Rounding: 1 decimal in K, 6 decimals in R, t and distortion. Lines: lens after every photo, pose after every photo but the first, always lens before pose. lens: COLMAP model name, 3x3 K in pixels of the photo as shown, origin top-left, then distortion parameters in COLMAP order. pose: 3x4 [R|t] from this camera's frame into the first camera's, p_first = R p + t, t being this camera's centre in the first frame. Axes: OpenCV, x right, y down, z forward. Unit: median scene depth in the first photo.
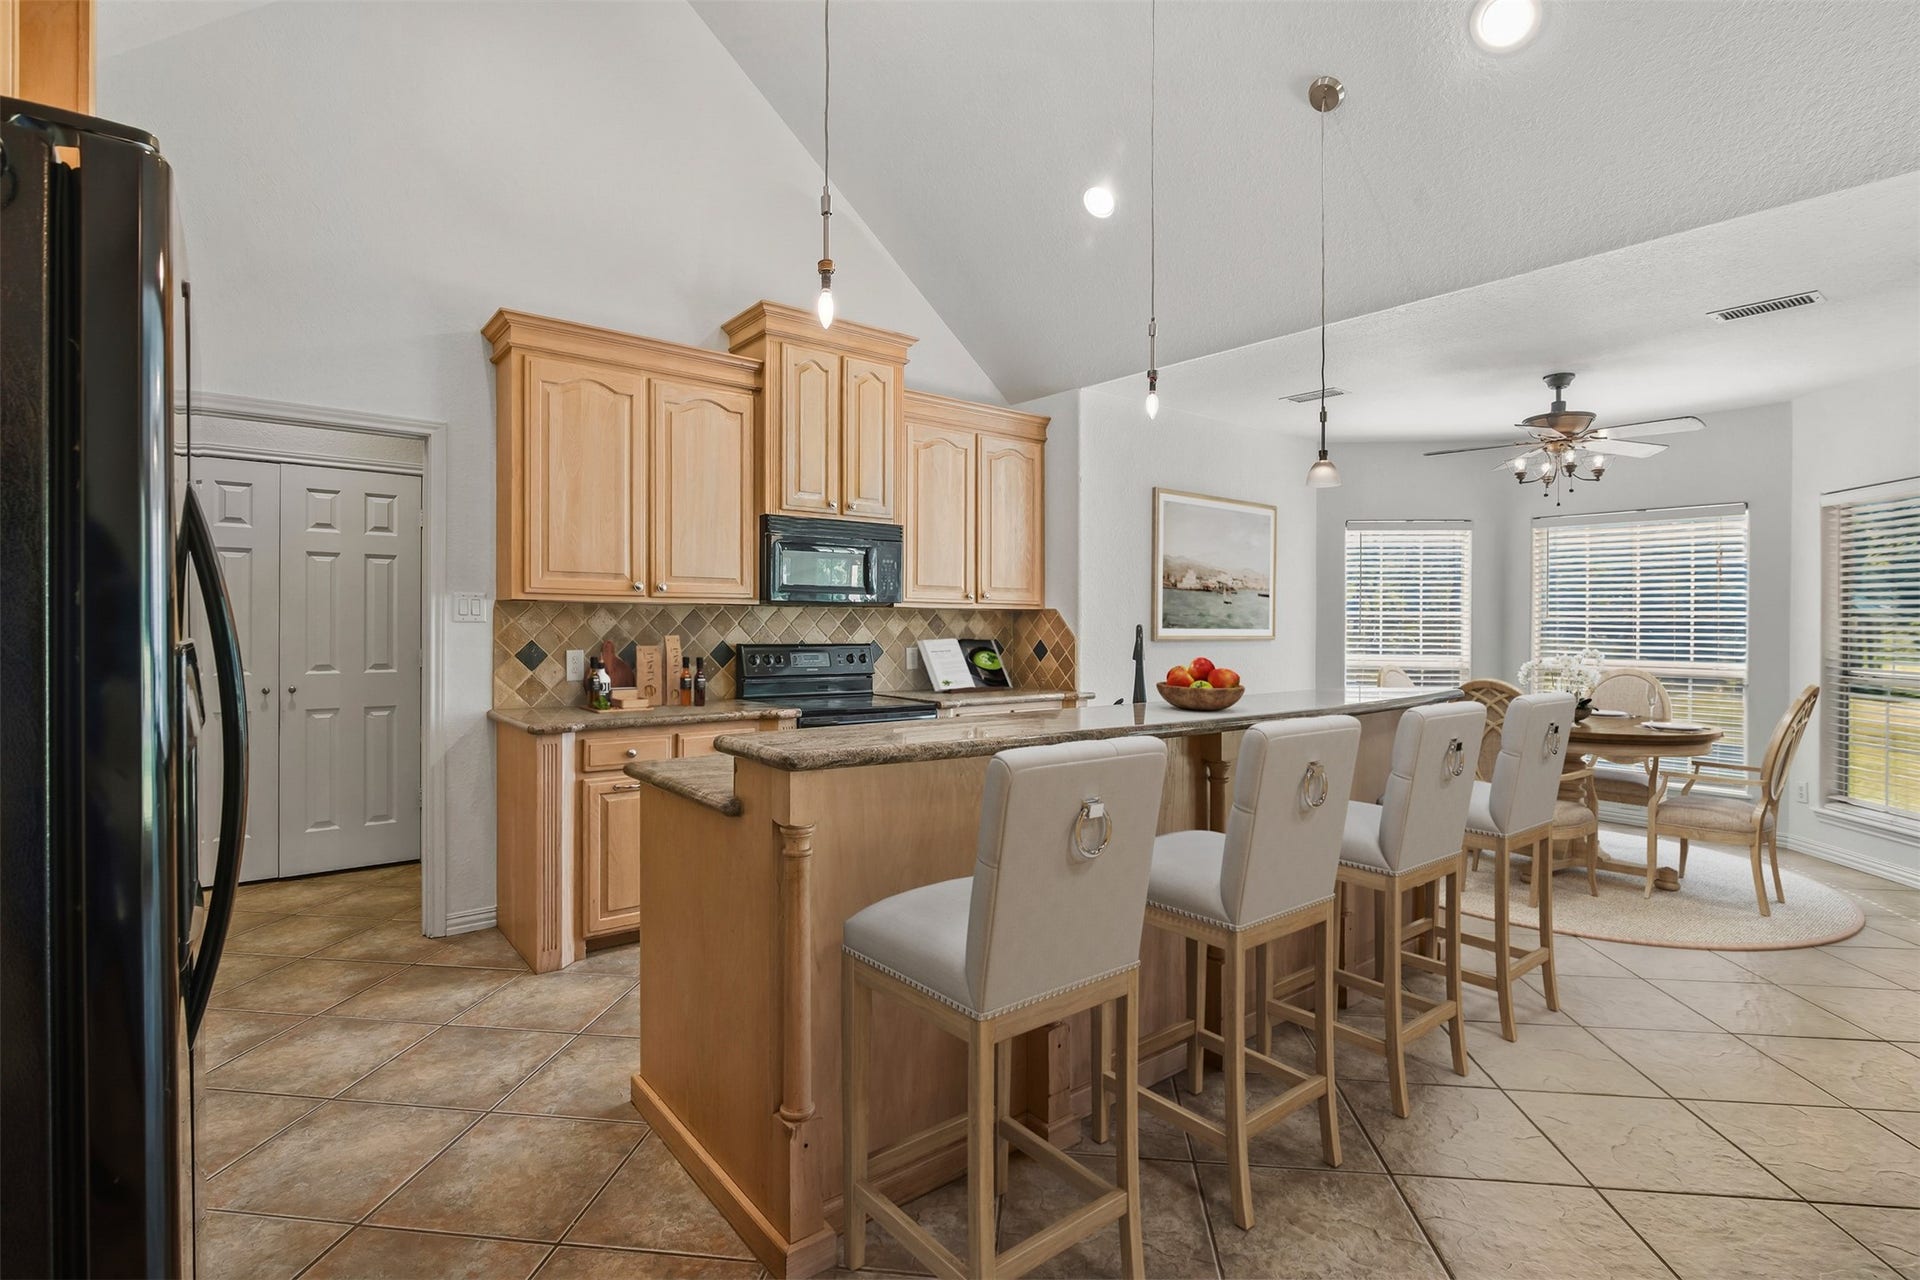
lens RADIAL K [[892.6, 0, 949.9], [0, 892.6, 630.3], [0, 0, 1]] dist [-0.002365, -0.000045]
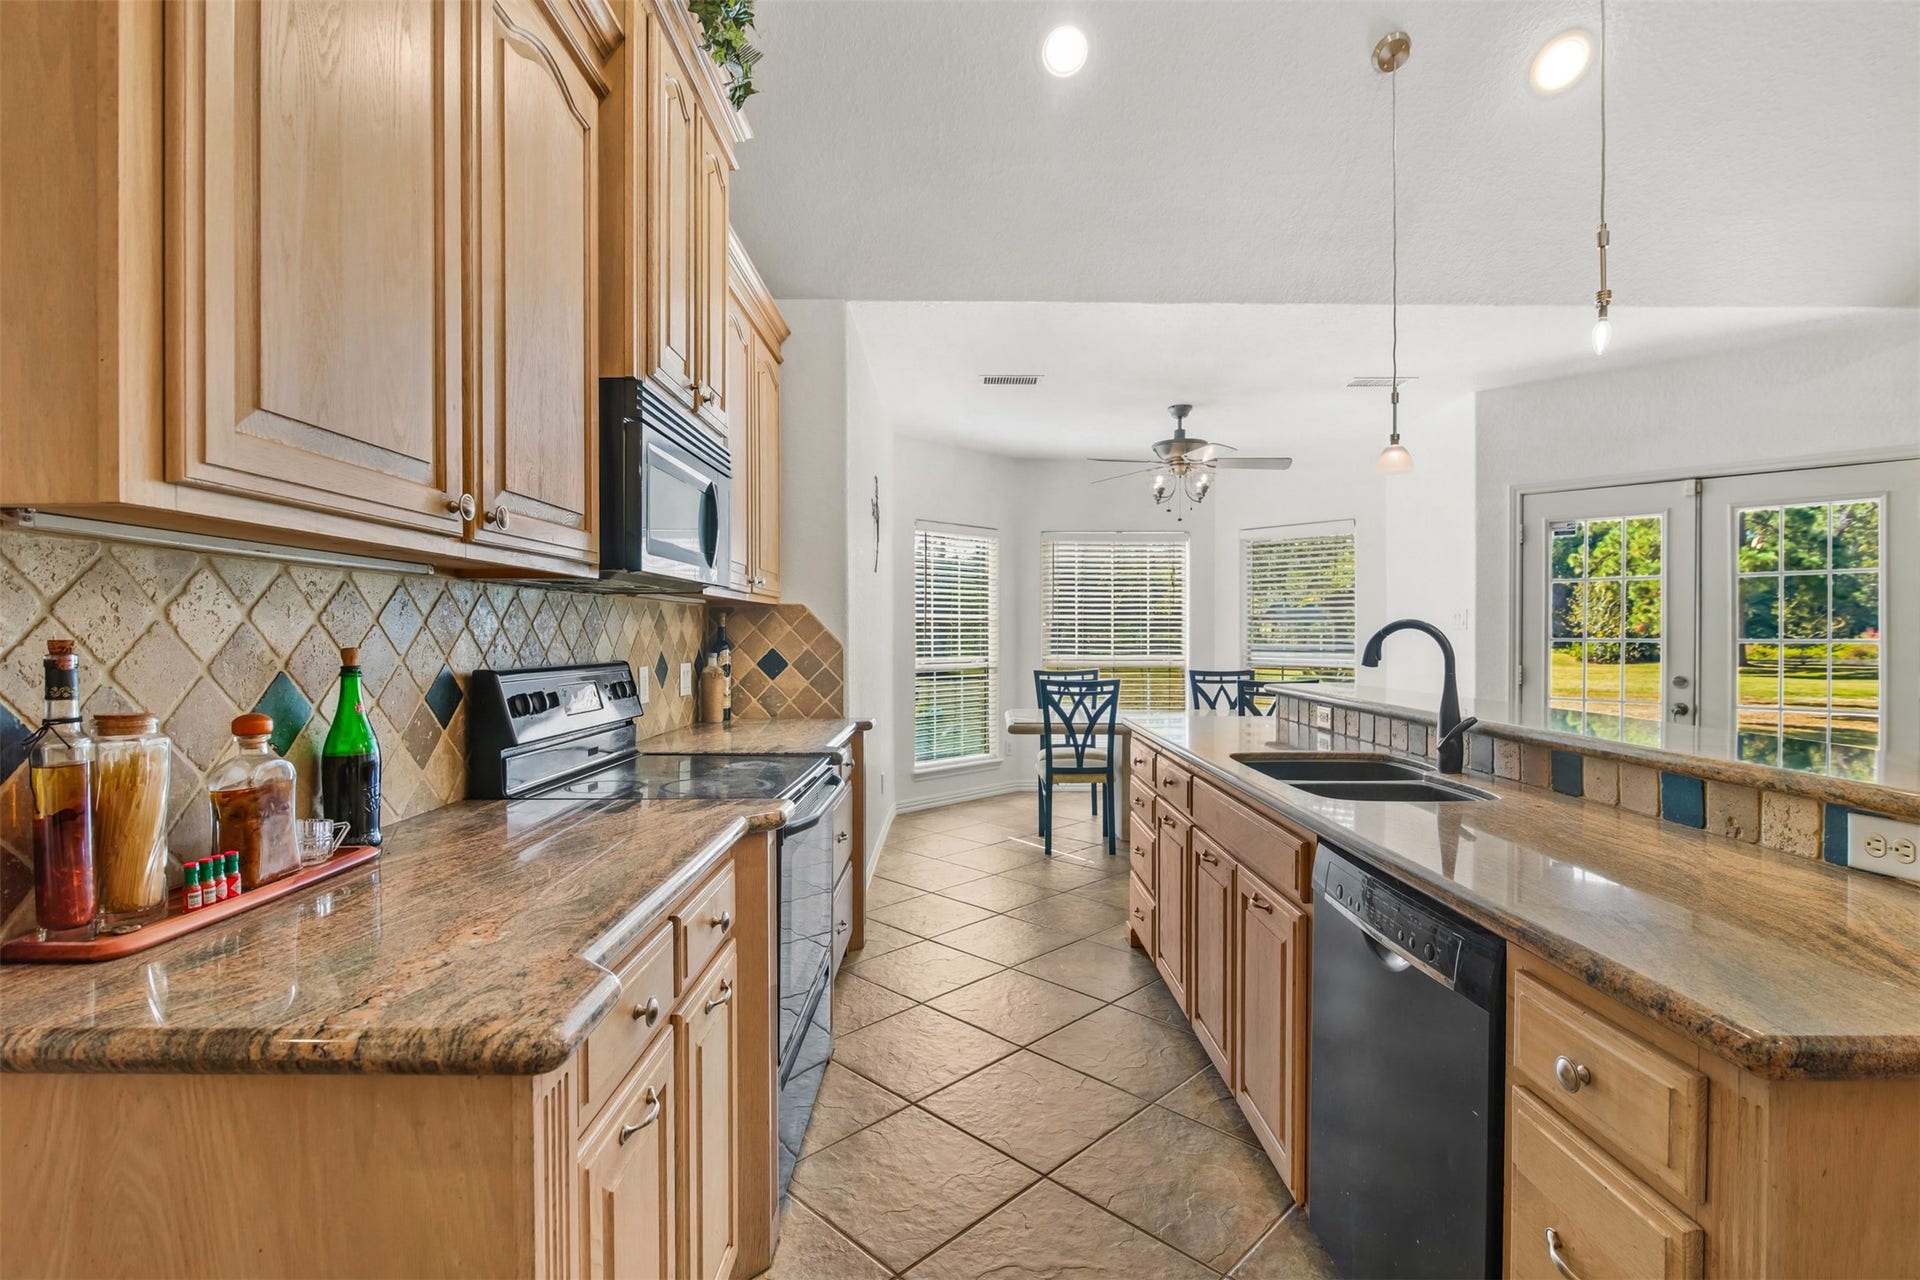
lens RADIAL K [[892.6, 0, 949.9], [0, 892.6, 630.3], [0, 0, 1]] dist [-0.002365, -0.000045]
pose [[0.630425, -0.005157, 0.776233, -0.370896], [0.009996, 0.999949, -0.001475, -0.001042], [-0.776185, 0.008689, 0.630445, 0.486770]]
